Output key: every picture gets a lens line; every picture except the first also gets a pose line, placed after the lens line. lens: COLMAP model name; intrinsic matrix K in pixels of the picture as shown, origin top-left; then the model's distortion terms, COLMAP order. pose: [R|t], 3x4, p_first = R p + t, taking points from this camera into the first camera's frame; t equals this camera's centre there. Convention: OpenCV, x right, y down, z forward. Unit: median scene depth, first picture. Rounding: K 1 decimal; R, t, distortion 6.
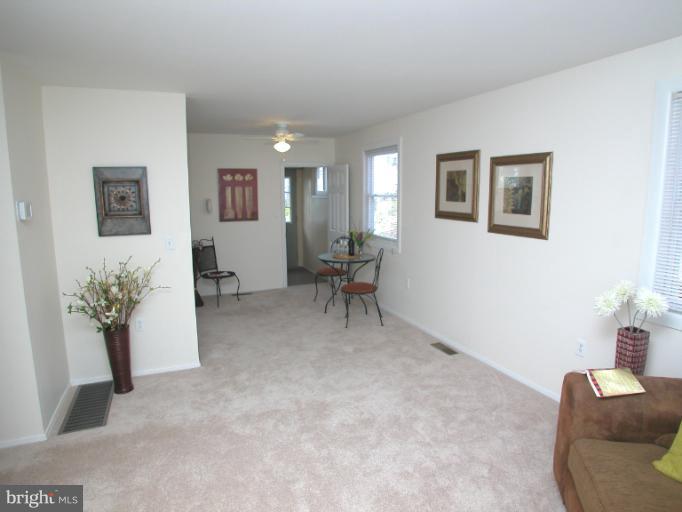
lens RADIAL K [[428.2, 0, 338.4], [0, 428.2, 252.9], [0, 0, 1]] dist [-0.060356, 0.017686]
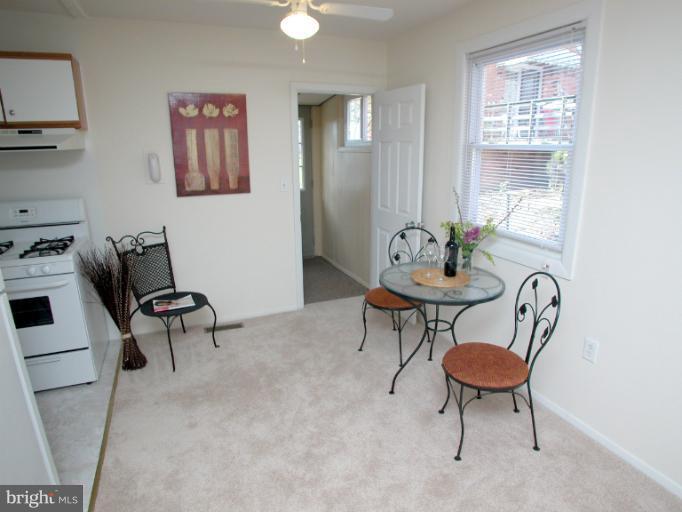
lens RADIAL K [[428.2, 0, 344.9], [0, 428.2, 259.8], [0, 0, 1]] dist [-0.060356, 0.017686]
pose [[0.999932, -0.000300, 0.011632, -0.076551], [-0.001052, 0.993242, 0.116059, -0.056329], [-0.011589, -0.116063, 0.993174, 0.465211]]
